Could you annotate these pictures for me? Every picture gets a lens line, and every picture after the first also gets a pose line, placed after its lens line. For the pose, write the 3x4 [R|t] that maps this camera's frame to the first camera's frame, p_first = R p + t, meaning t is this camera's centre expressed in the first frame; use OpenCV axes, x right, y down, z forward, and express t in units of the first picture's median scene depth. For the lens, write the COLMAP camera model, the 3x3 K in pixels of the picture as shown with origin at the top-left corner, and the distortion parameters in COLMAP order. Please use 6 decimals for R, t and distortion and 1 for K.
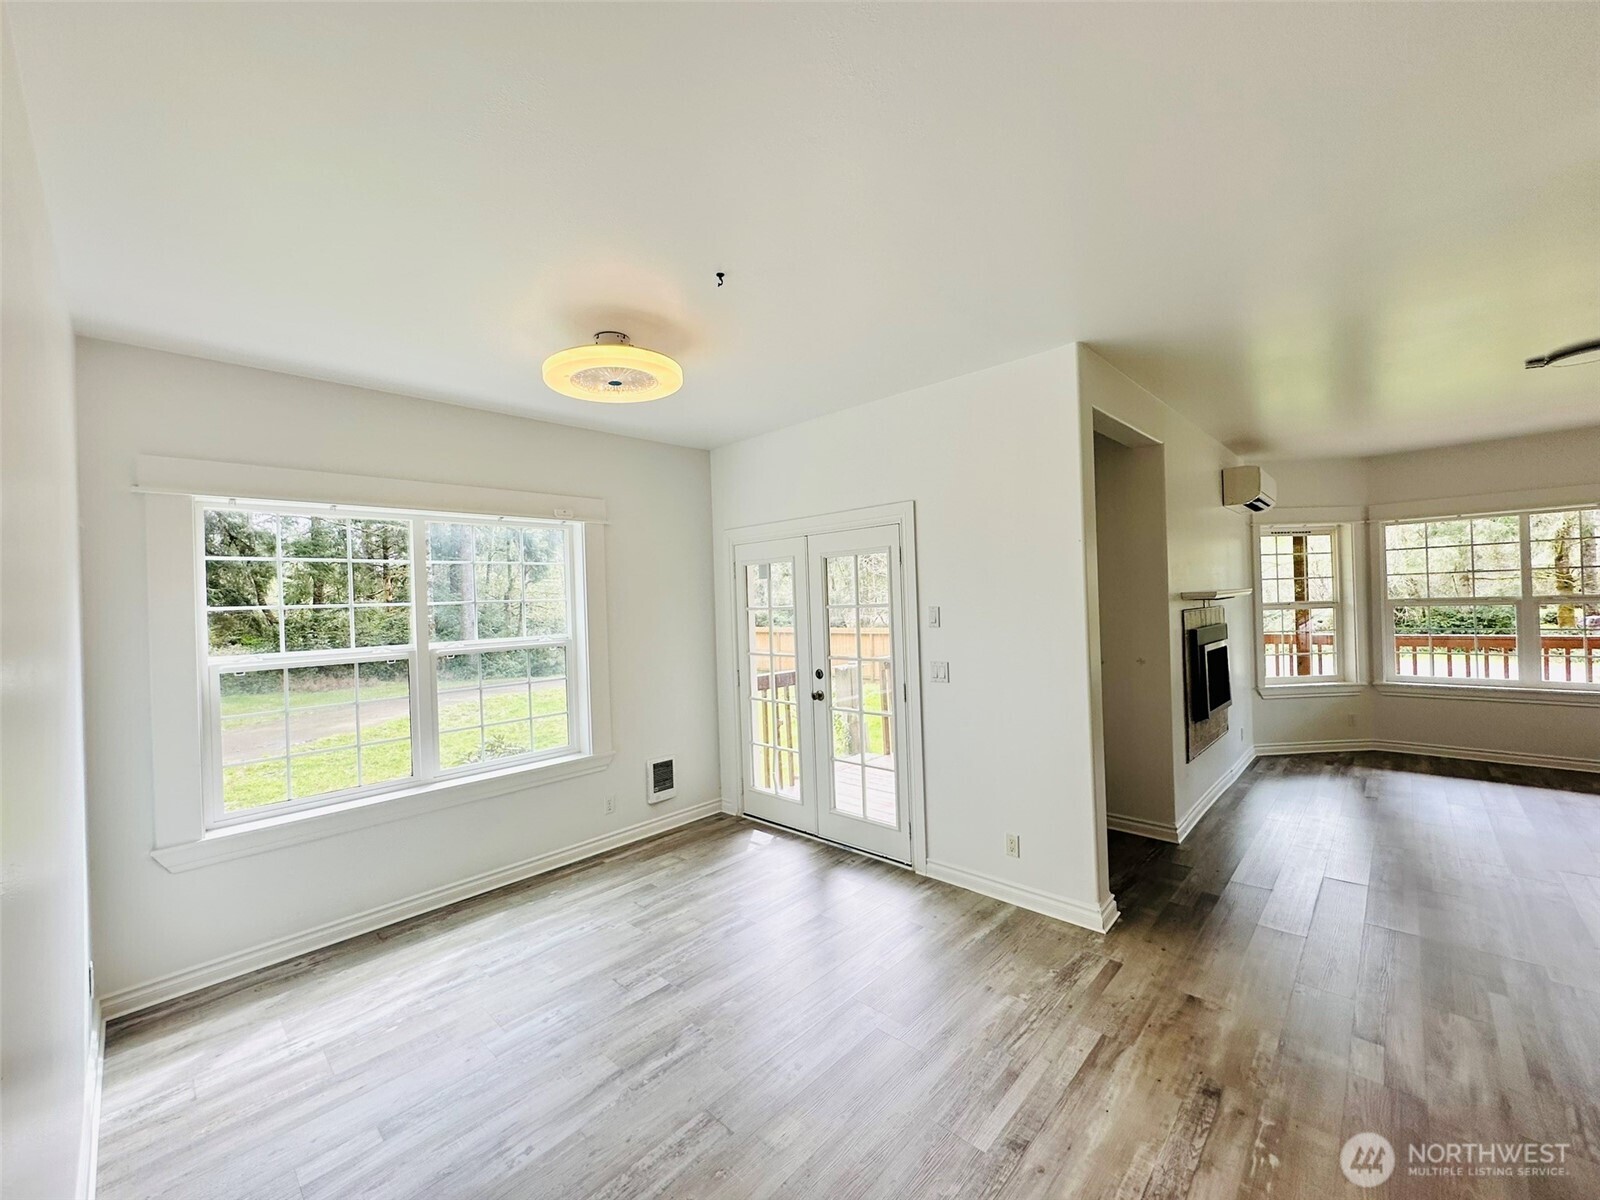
lens RADIAL K [[637.2, 0, 802.3], [0, 637.2, 599.3], [0, 0, 1]] dist [-0.002134, 0.000380]
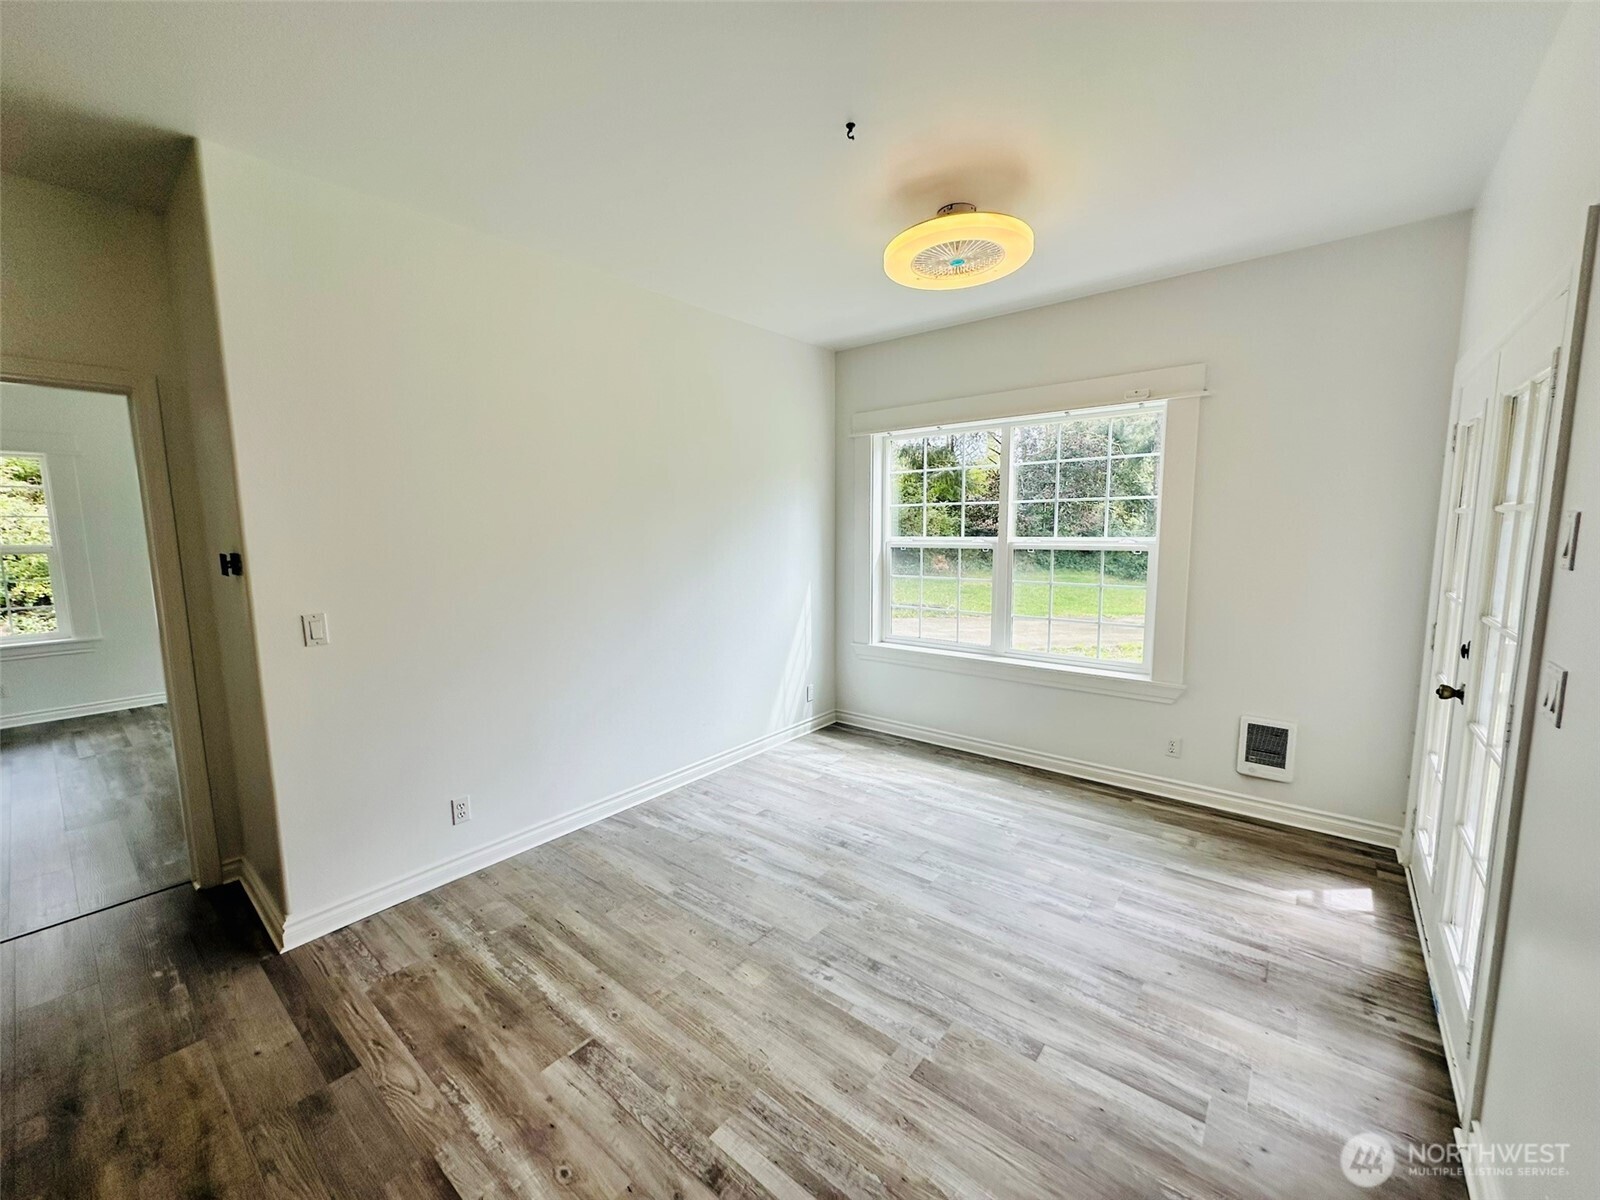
lens RADIAL K [[636.4, 0, 799.3], [0, 636.4, 599.0], [0, 0, 1]] dist [-0.002506, -0.000175]
pose [[0.070105, 0.150602, -0.986106, 0.546206], [0.012493, 0.988328, 0.151830, 0.001150], [0.997461, -0.022964, 0.067405, 0.563263]]
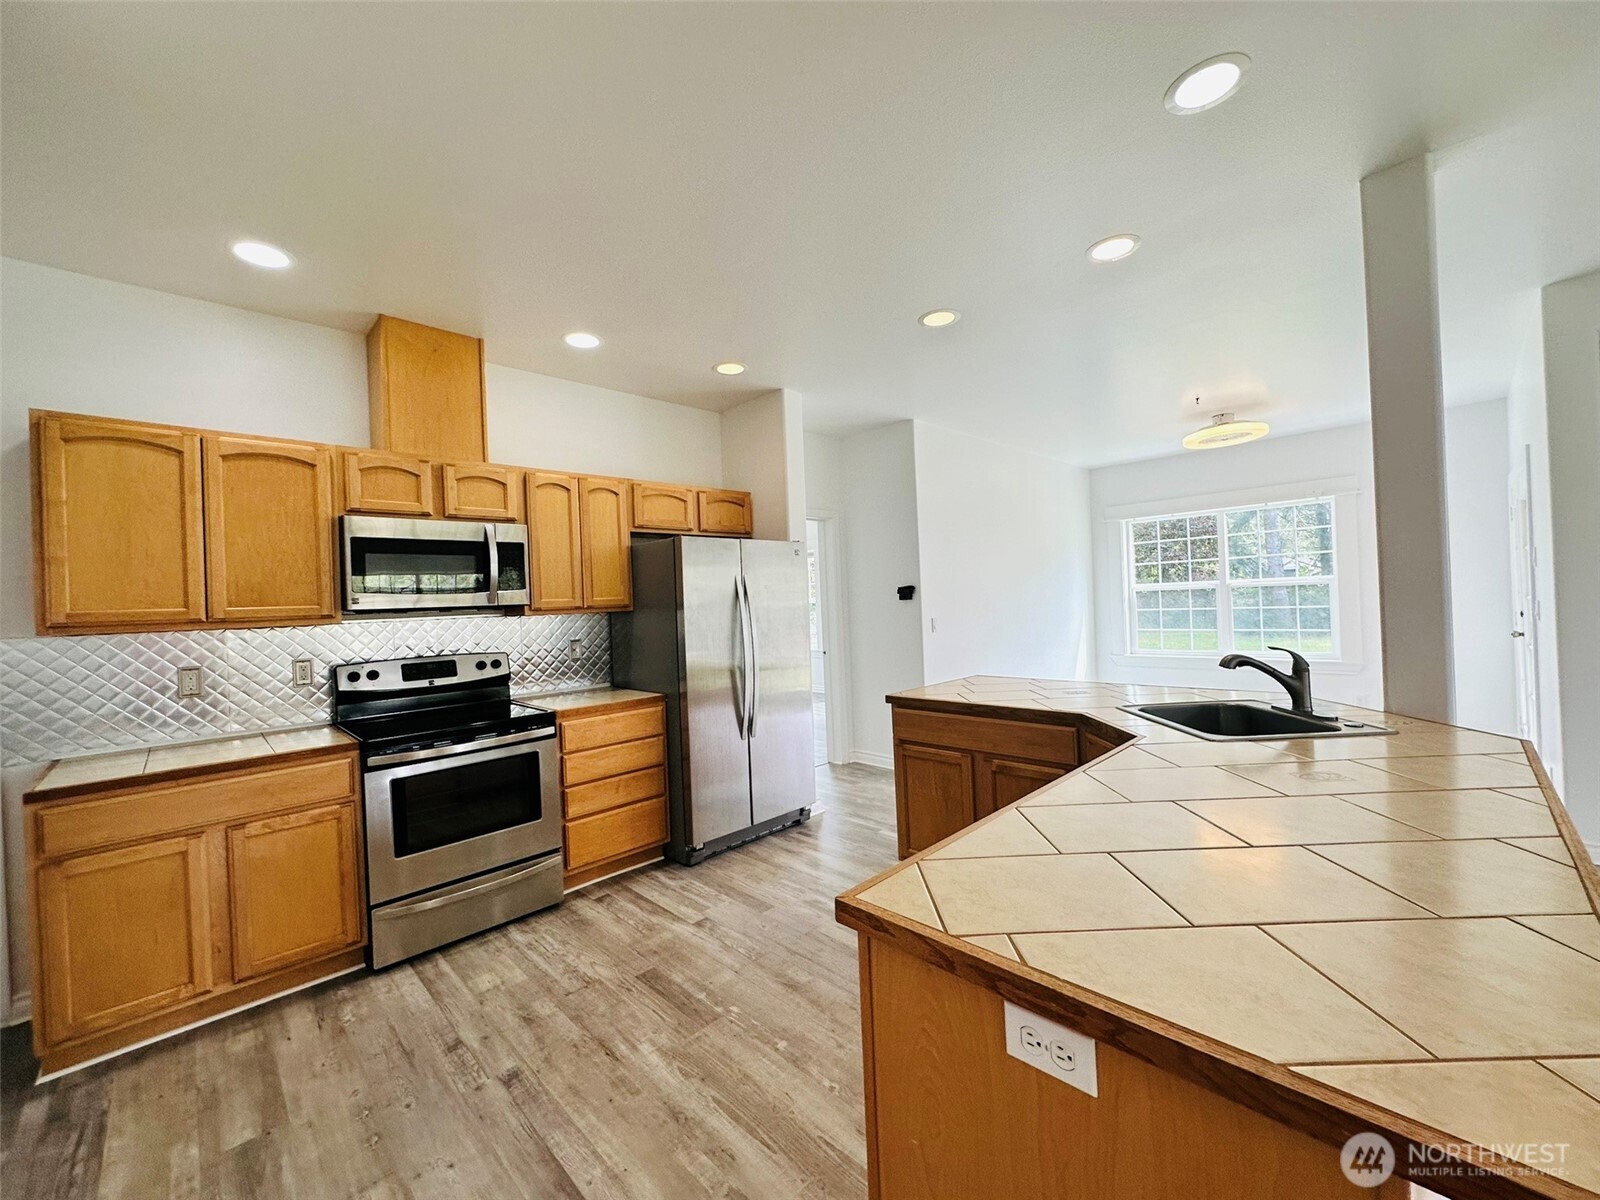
lens RADIAL K [[634.7, 0, 803.3], [0, 634.7, 598.7], [0, 0, 1]] dist [-0.004152, 0.000203]
pose [[-0.035312, 0.035966, -0.998729, 1.313844], [0.044911, 0.998400, 0.034366, 0.006028], [0.998367, -0.043640, -0.036871, -0.156956]]
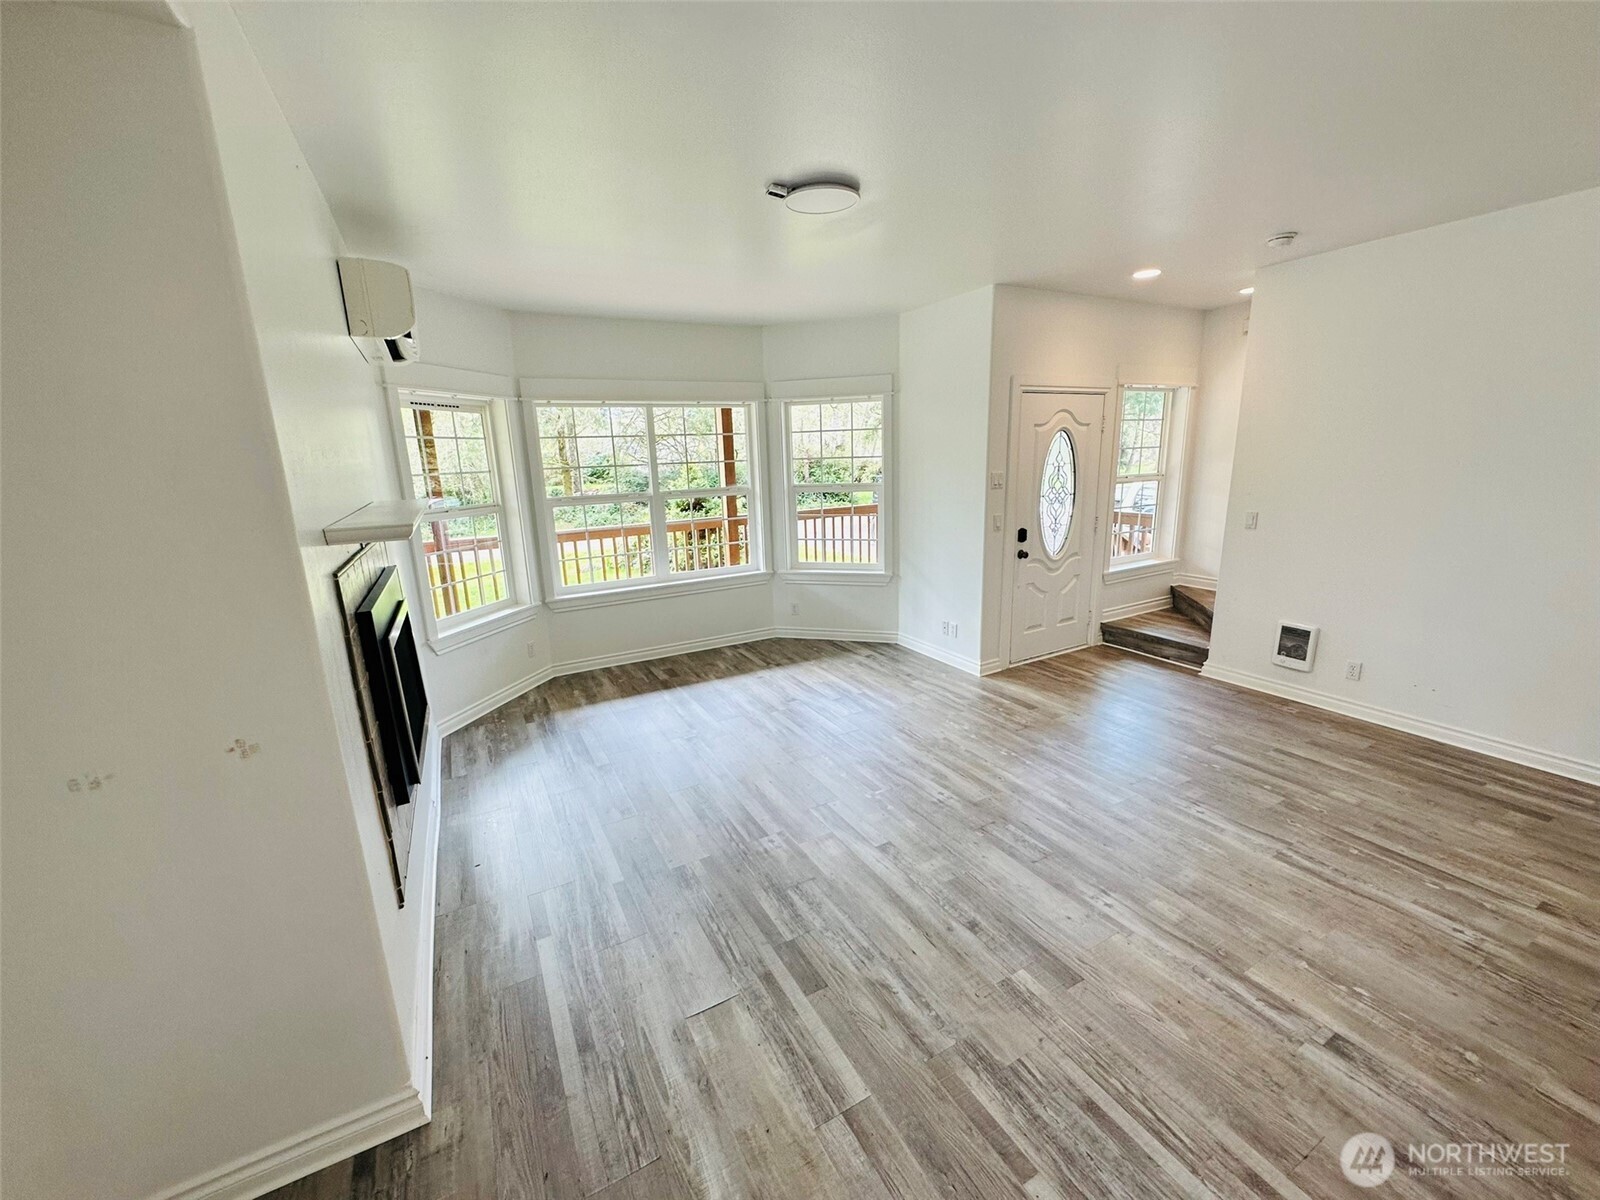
lens RADIAL K [[637.2, 0, 802.3], [0, 637.2, 599.3], [0, 0, 1]] dist [-0.002134, 0.000380]
pose [[0.308189, -0.191660, 0.931819, 0.382784], [0.018523, 0.980519, 0.195550, -0.047504], [-0.951145, -0.043006, 0.305735, 0.732154]]
